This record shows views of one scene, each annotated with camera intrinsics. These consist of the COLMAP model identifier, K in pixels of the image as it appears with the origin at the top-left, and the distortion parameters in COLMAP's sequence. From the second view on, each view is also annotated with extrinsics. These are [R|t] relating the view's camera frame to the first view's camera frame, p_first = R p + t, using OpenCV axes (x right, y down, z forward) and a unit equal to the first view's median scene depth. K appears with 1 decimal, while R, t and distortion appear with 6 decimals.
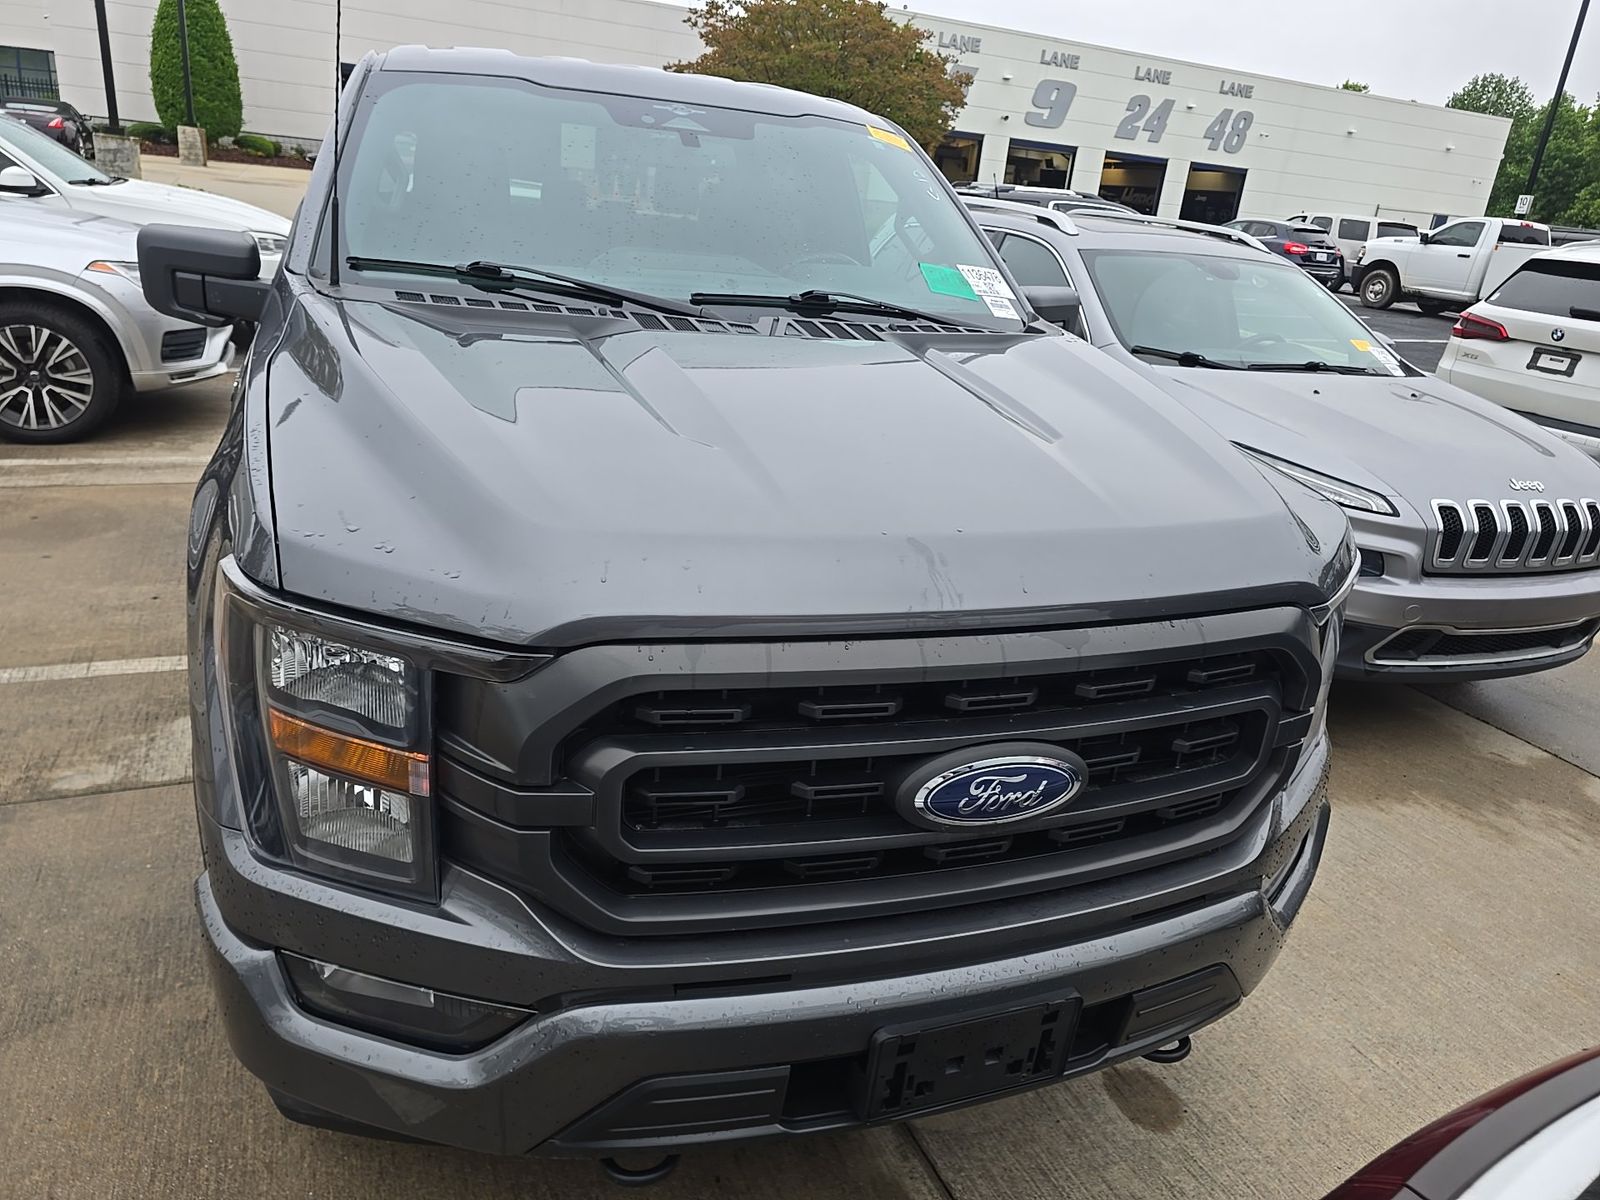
lens RADIAL K [[1082.4, 0, 801.1], [0, 1082.4, 579.9], [0, 0, 1]] dist [0.040884, -0.028676]
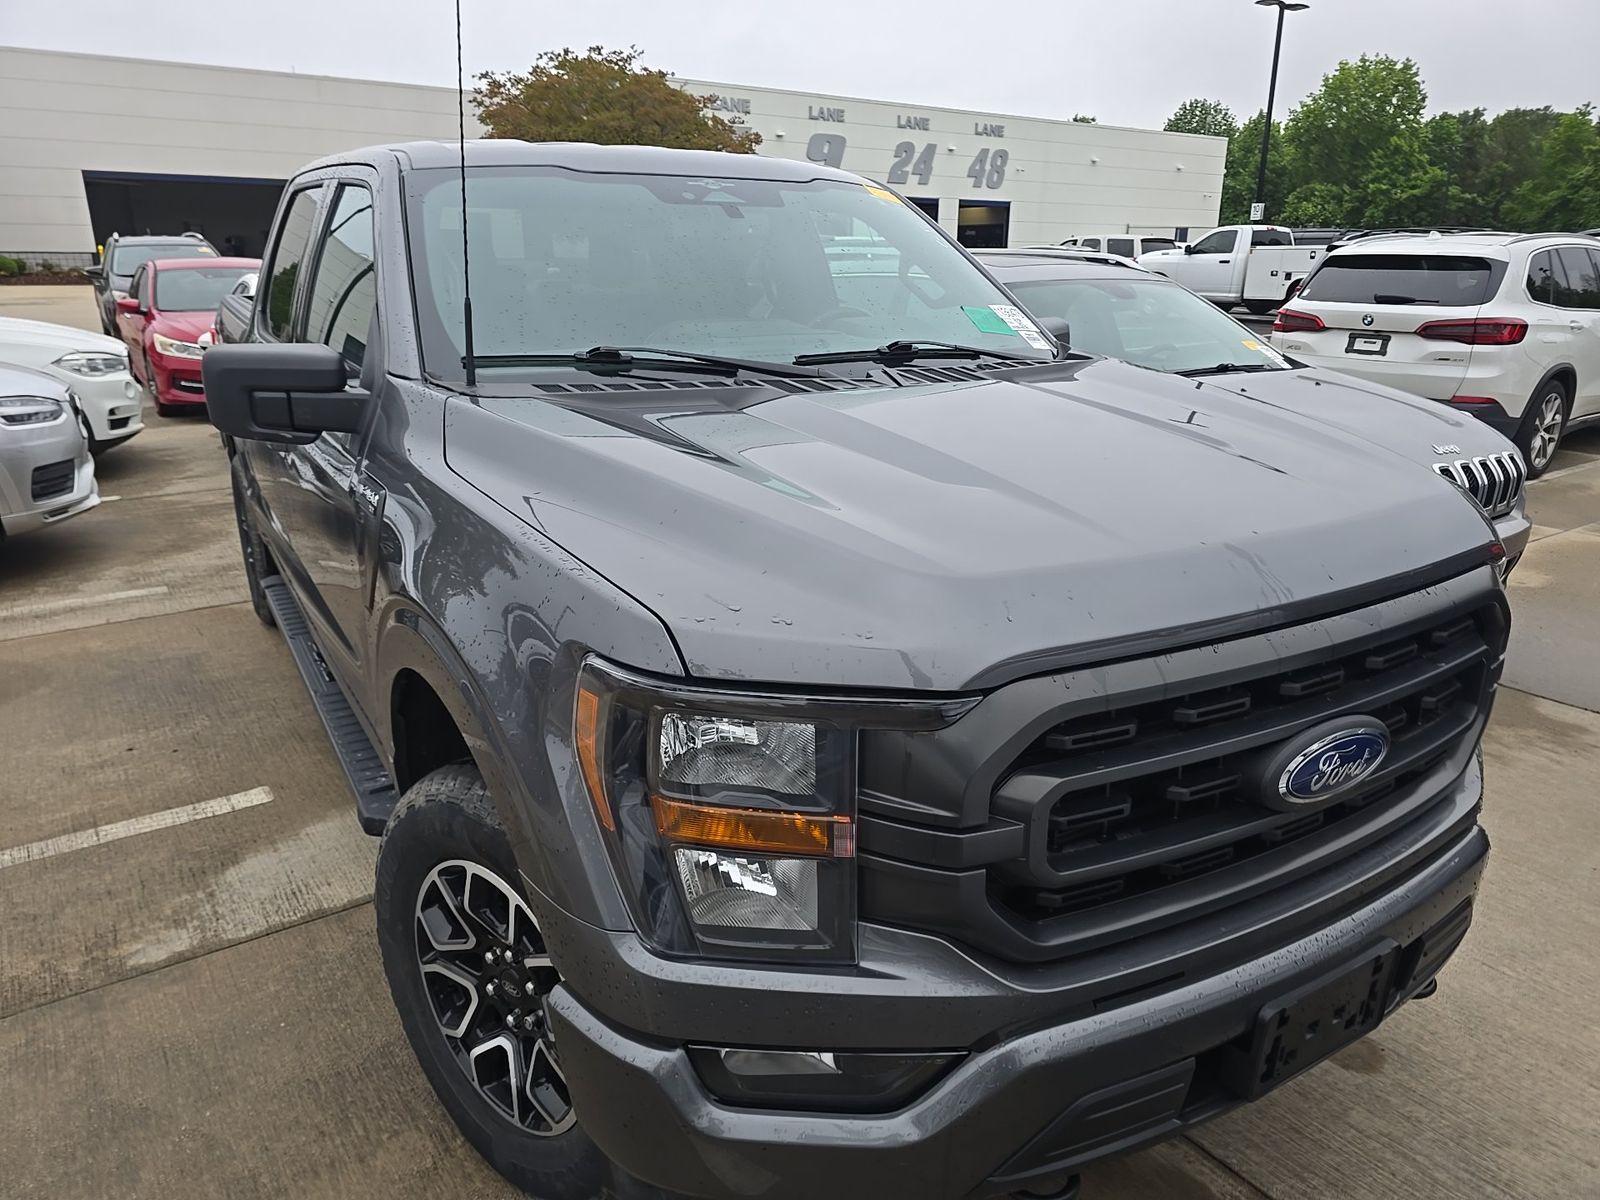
lens RADIAL K [[1075.8, 0, 798.6], [0, 1075.8, 587.3], [0, 0, 1]] dist [0.056232, -0.045610]
pose [[0.977737, -0.140099, 0.156212, -0.191324], [0.146411, 0.988781, -0.029602, -0.010455], [-0.150312, 0.051814, 0.987280, -0.000468]]
